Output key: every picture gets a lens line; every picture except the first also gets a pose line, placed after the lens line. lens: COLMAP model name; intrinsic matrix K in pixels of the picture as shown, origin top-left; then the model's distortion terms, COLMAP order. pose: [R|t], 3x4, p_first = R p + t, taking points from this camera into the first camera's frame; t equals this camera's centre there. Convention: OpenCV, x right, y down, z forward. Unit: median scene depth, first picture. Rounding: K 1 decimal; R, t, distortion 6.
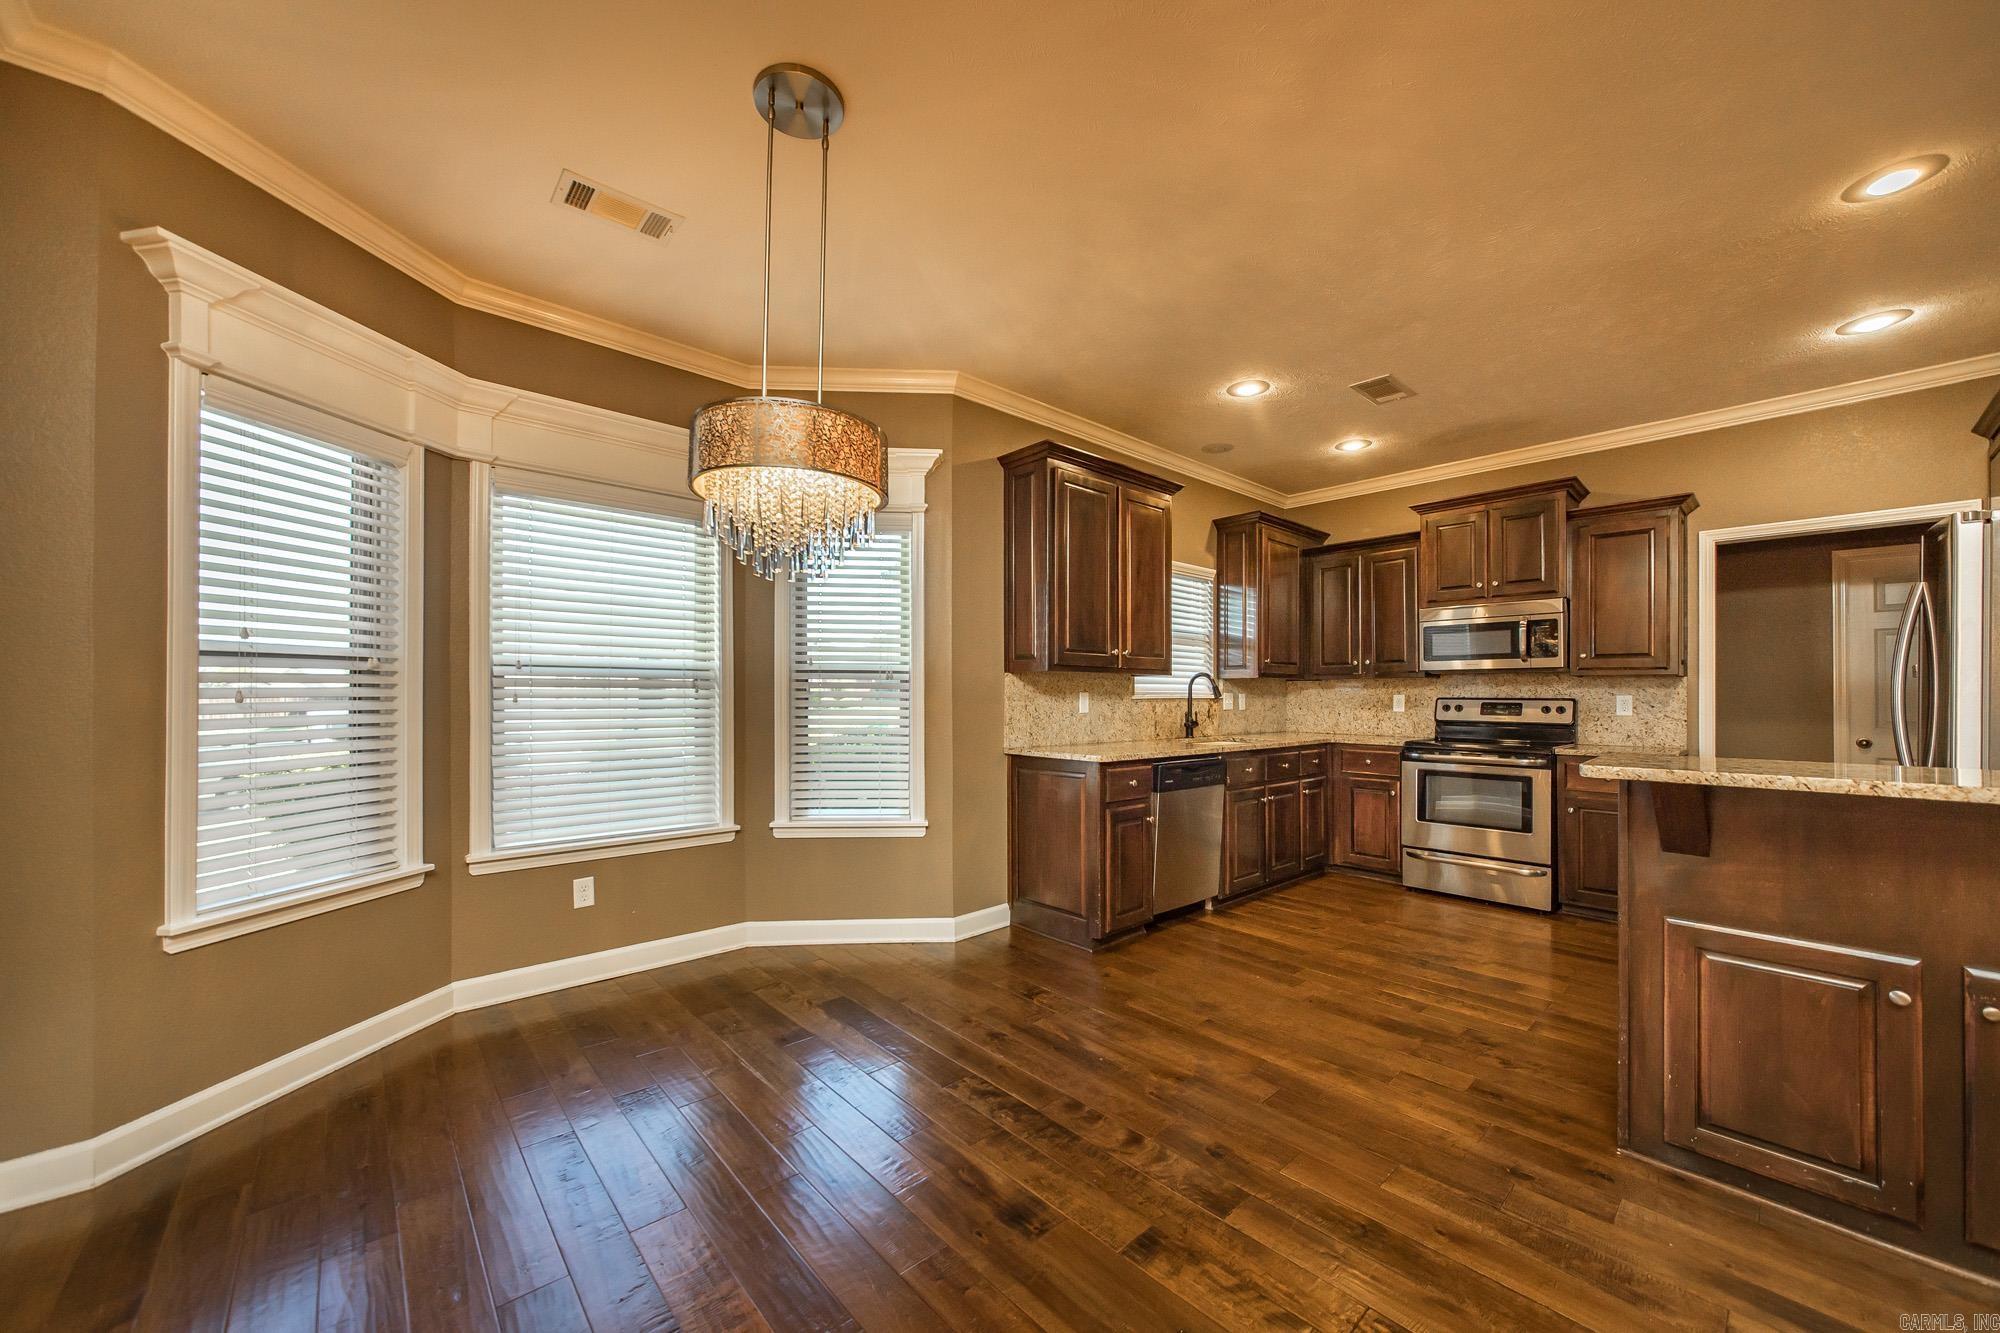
lens RADIAL K [[734.8, 0, 995.1], [0, 734.8, 689.5], [0, 0, 1]] dist [-0.002915, -0.000223]
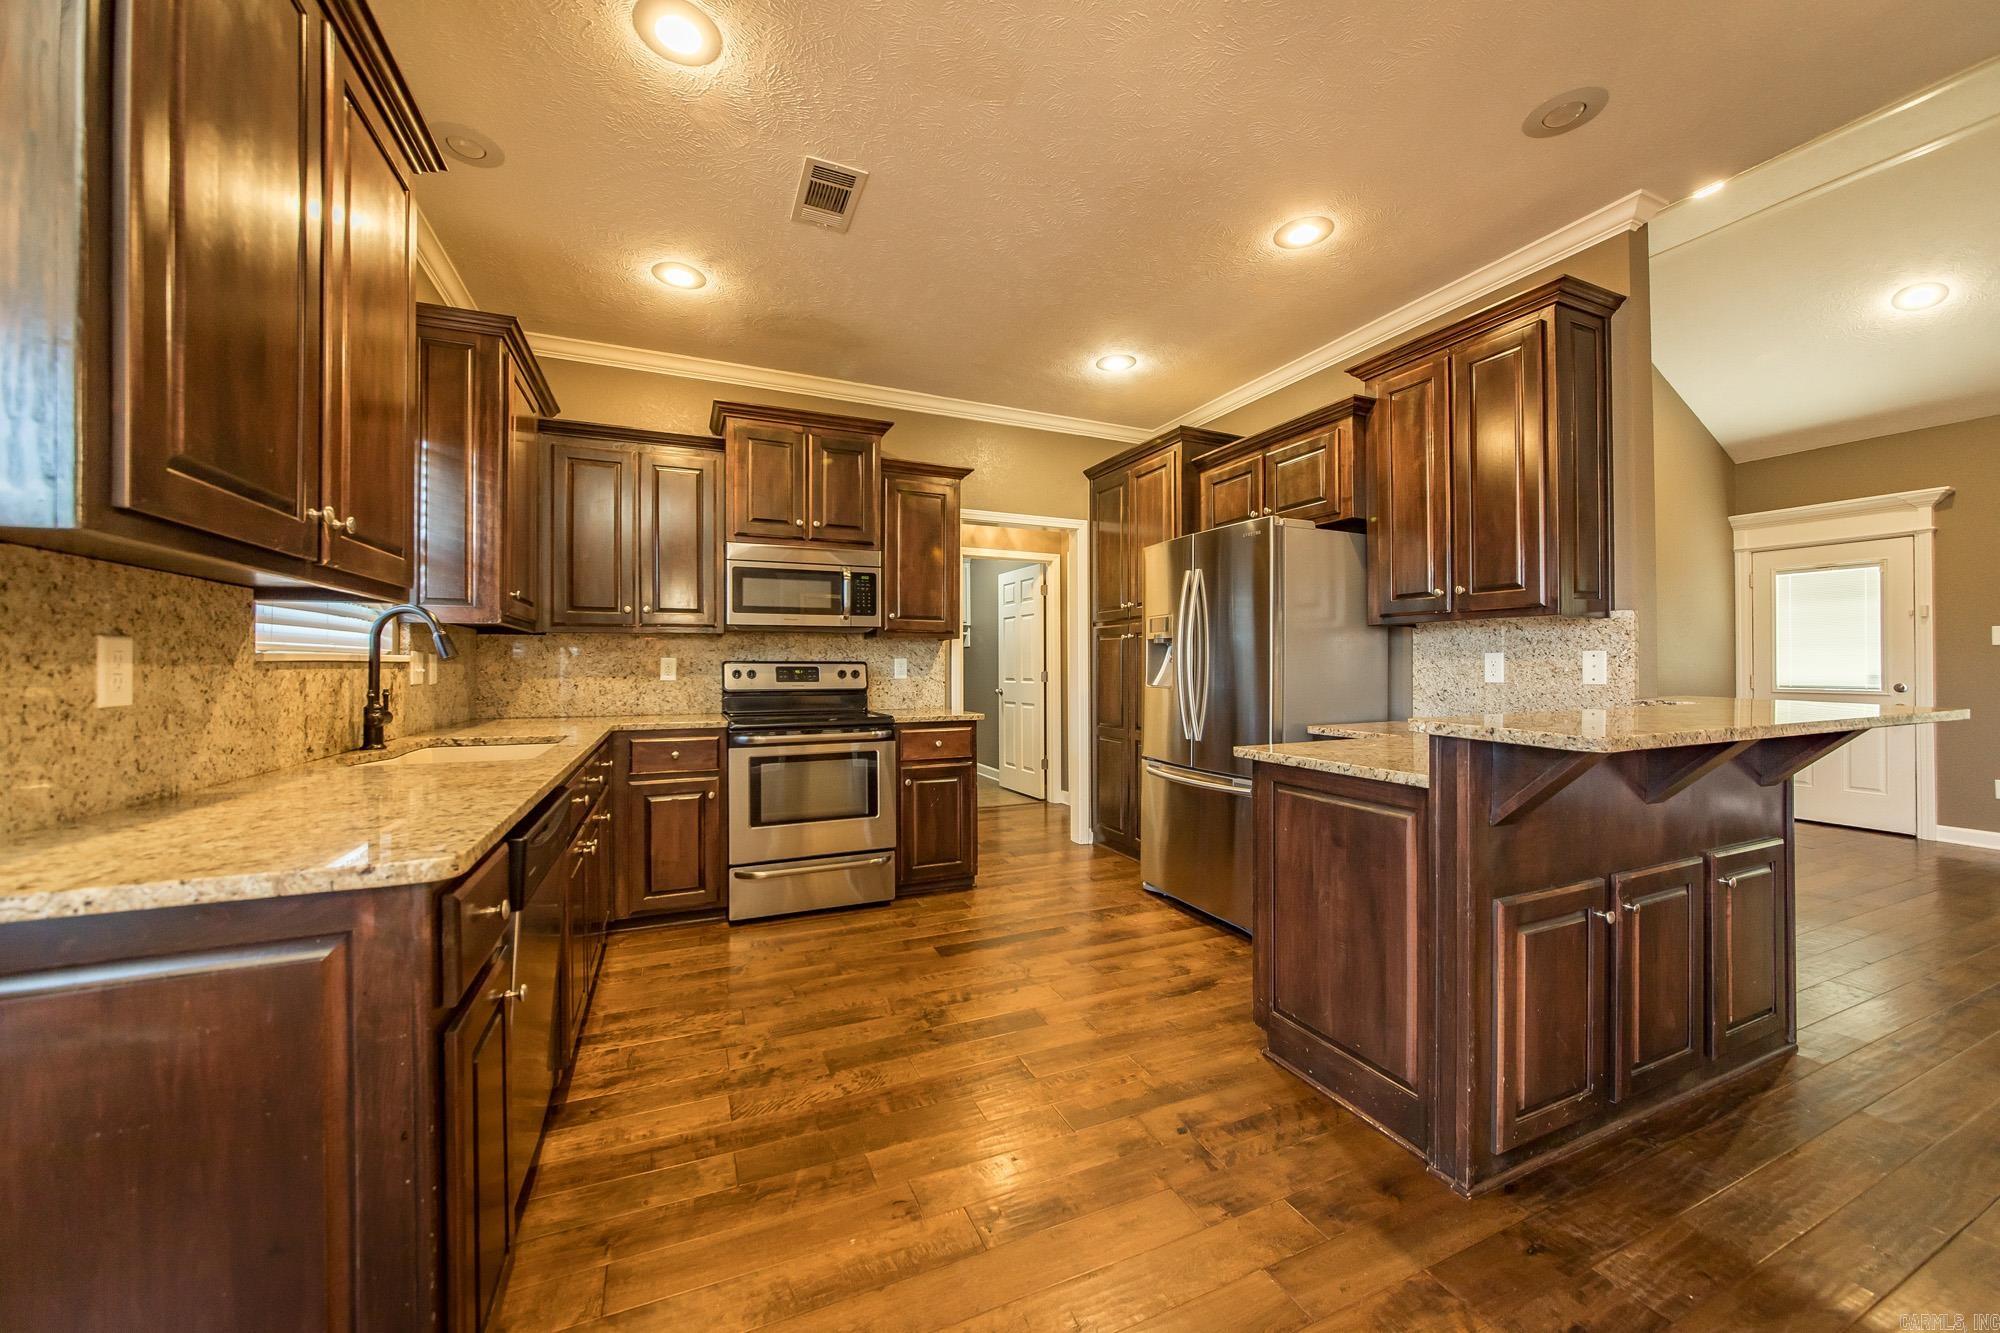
lens RADIAL K [[733.5, 0, 1002.9], [0, 733.5, 661.8], [0, 0, 1]] dist [-0.000743, 0.000099]
pose [[0.307026, 0.001599, 0.951700, -0.052753], [-0.006673, 0.999978, 0.000473, 0.011760], [-0.951678, -0.006496, 0.307030, 0.591769]]
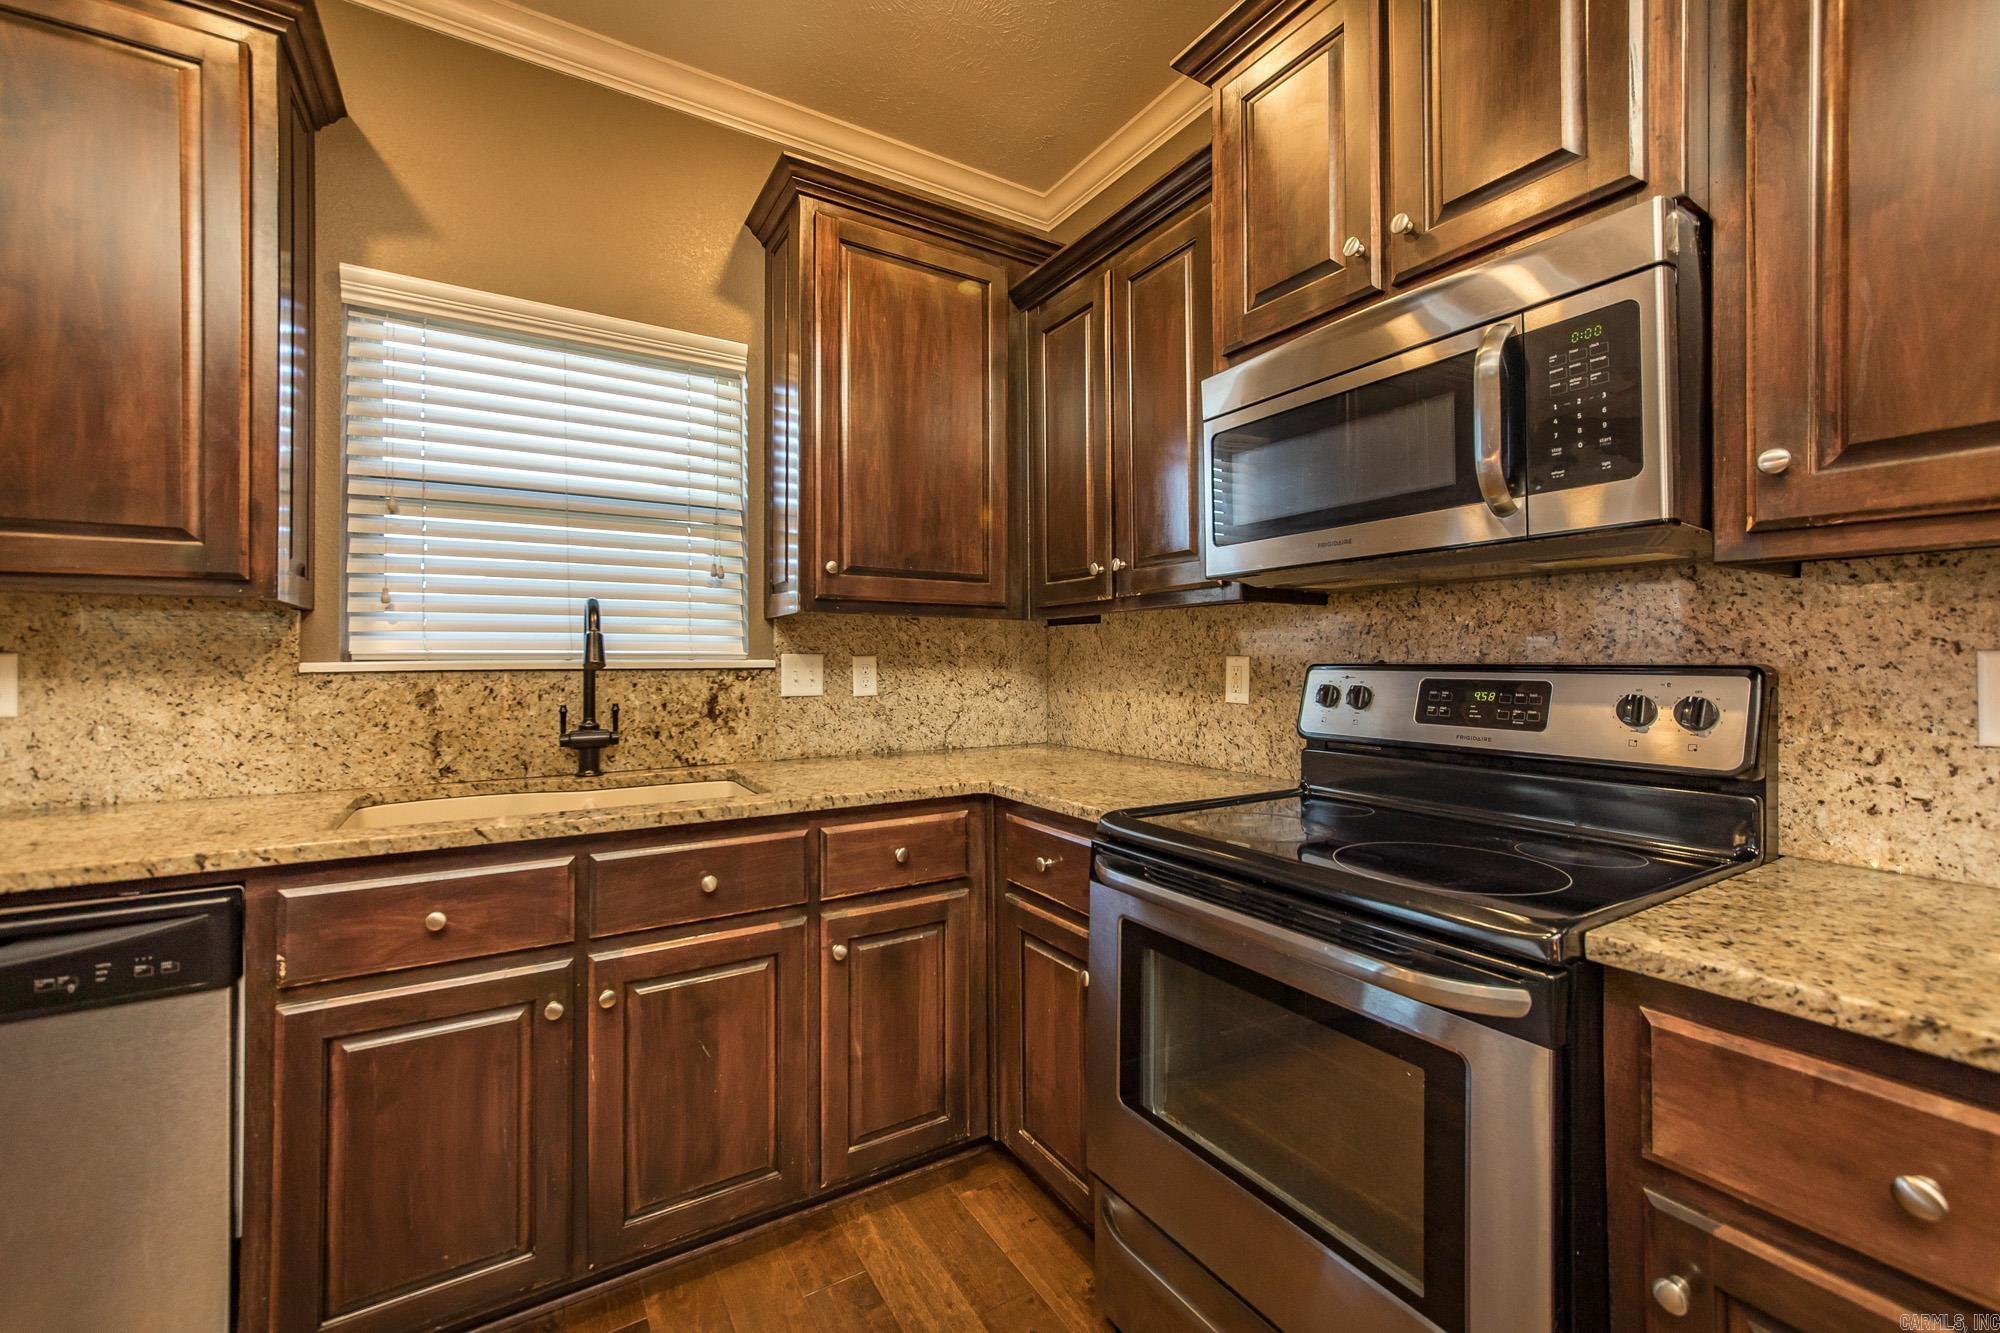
lens RADIAL K [[797.2, 0, 1001.8], [0, 797.2, 657.5], [0, 0, 1]] dist [-0.000249, -0.000002]
pose [[0.983531, -0.006207, -0.180634, 0.649243], [0.006826, 0.999973, 0.002807, 0.007597], [0.180612, -0.003994, 0.983546, 0.764078]]
